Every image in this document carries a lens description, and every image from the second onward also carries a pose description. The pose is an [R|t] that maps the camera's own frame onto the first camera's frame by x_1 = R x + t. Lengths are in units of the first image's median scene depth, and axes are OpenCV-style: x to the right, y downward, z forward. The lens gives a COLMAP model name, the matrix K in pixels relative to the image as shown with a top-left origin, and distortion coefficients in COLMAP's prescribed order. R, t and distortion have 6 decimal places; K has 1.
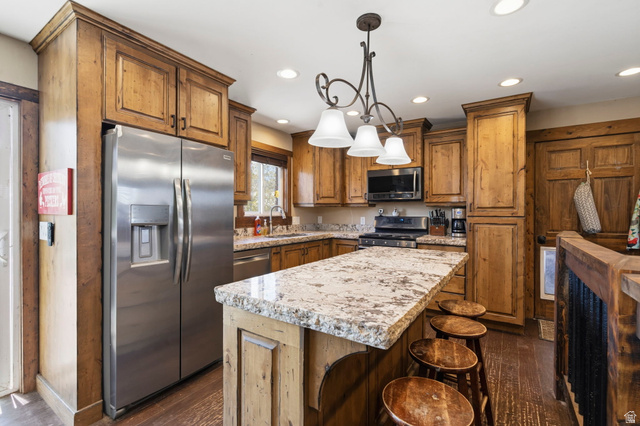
lens RADIAL K [[293.4, 0, 316.2], [0, 293.4, 214.2], [0, 0, 1]] dist [-0.001259, 0.000606]
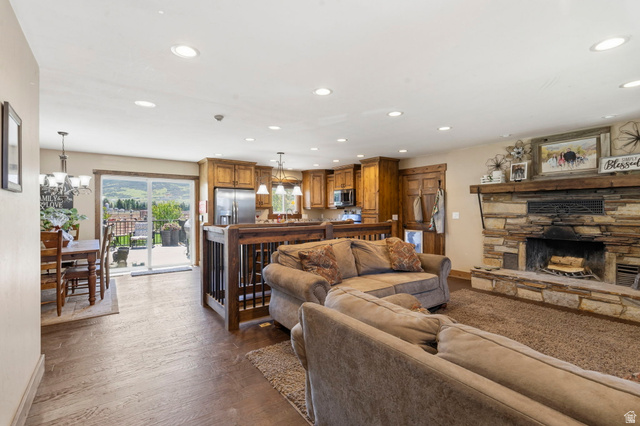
lens RADIAL K [[293.4, 0, 317.9], [0, 293.4, 212.2], [0, 0, 1]] dist [-0.001259, 0.000606]
pose [[0.937008, -0.002150, -0.349301, 1.027100], [0.000702, 0.999991, -0.004271, 0.003798], [0.349307, 0.003757, 0.937001, -1.144362]]
